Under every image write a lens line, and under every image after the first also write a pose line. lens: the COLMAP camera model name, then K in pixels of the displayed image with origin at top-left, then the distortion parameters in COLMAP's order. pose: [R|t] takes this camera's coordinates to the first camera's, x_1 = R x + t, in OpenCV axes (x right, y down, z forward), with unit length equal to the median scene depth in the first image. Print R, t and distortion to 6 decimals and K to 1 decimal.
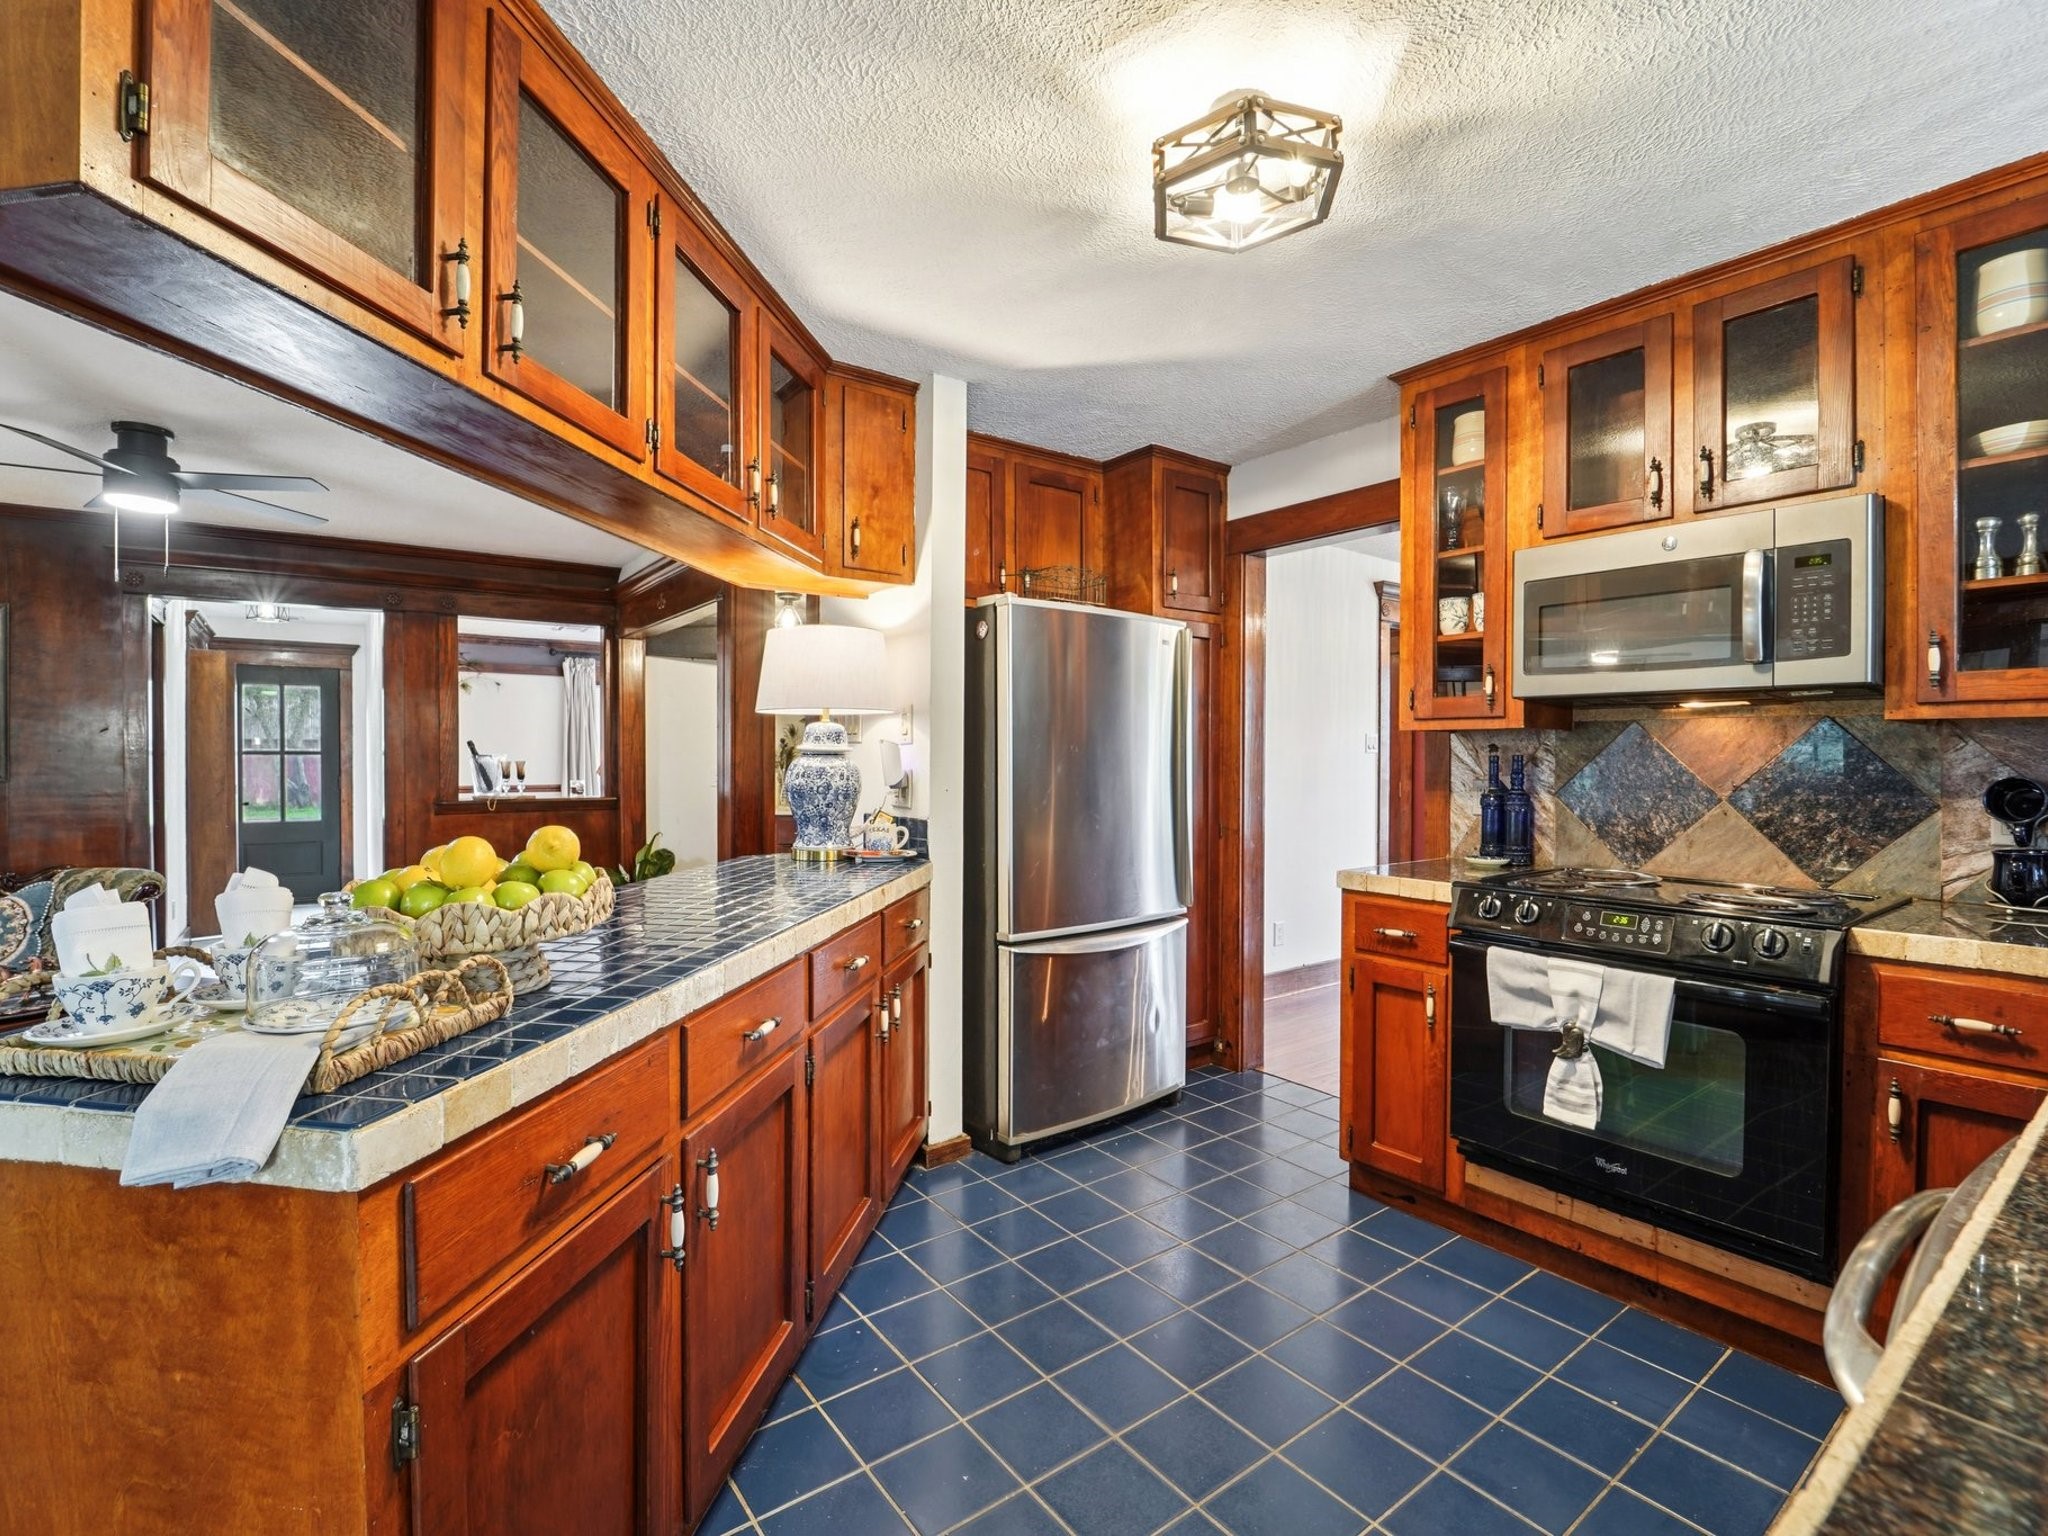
lens RADIAL K [[955.3, 0, 1024.0], [0, 955.3, 769.8], [0, 0, 1]] dist [-0.023061, -0.000472]
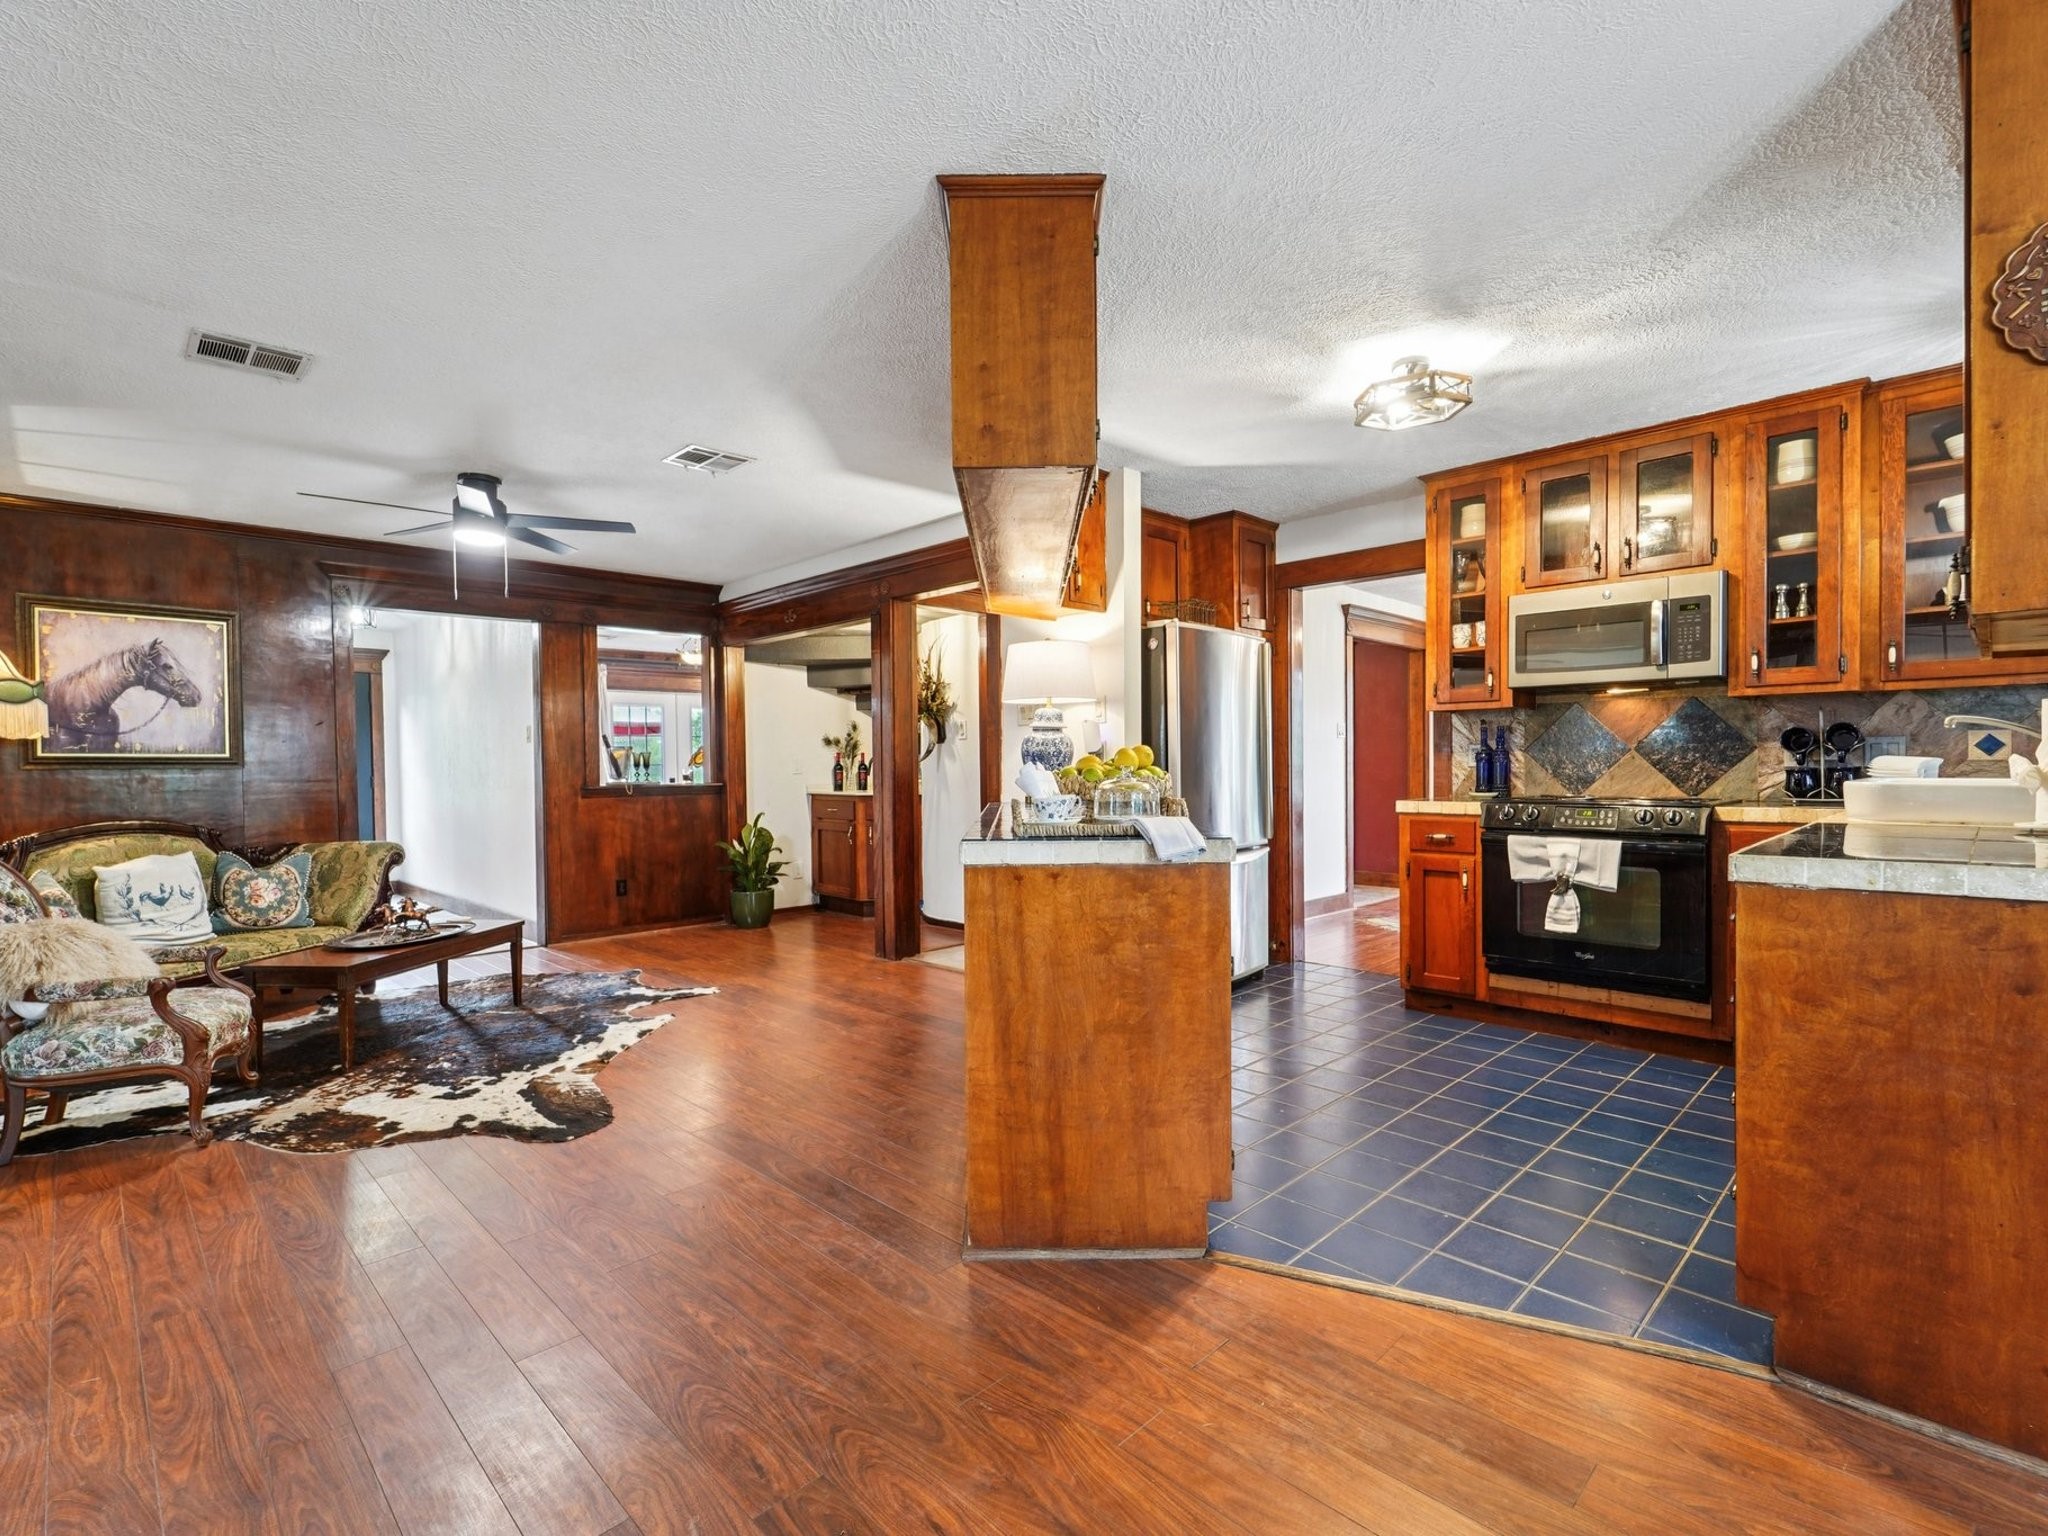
lens RADIAL K [[966.2, 0, 1017.9], [0, 966.2, 785.7], [0, 0, 1]] dist [0.004606, 0.000253]
pose [[0.990861, -0.015914, 0.133943, -0.544518], [0.014890, 0.999852, 0.008637, 0.065154], [-0.134060, -0.006564, 0.990951, -0.526404]]
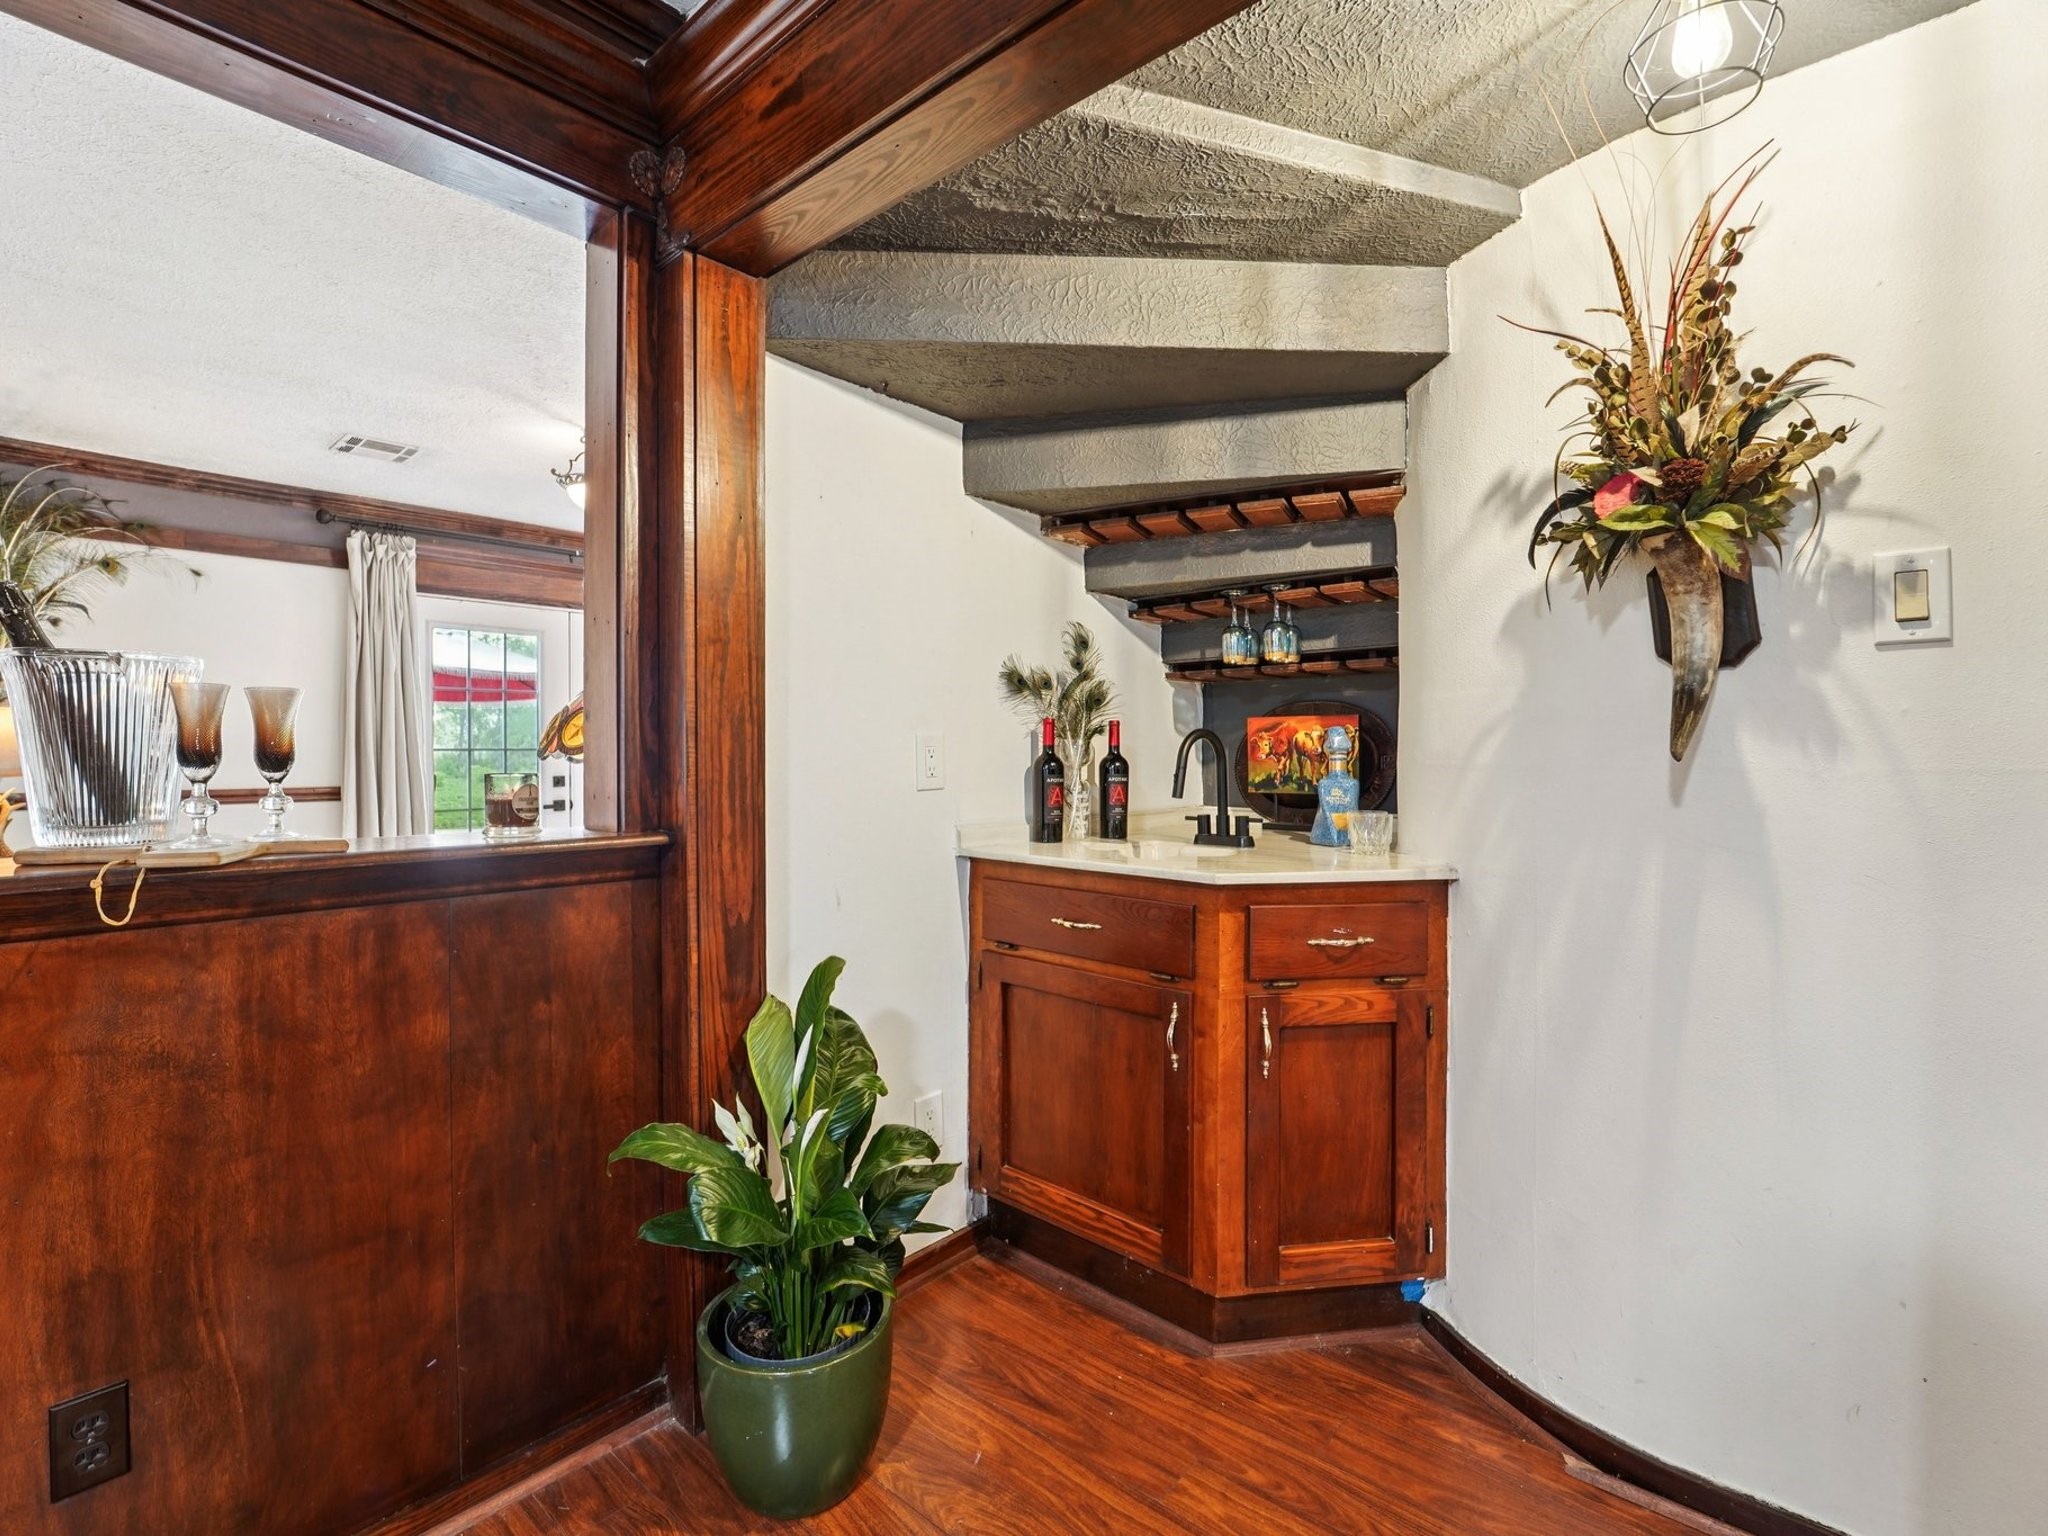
lens RADIAL K [[956.0, 0, 1013.9], [0, 956.0, 755.1], [0, 0, 1]] dist [-0.003346, 0.000080]
pose [[0.980689, -0.003526, 0.195543, -0.913718], [0.005604, 0.999934, -0.010073, 0.022922], [-0.195495, 0.010974, 0.980643, 1.685438]]
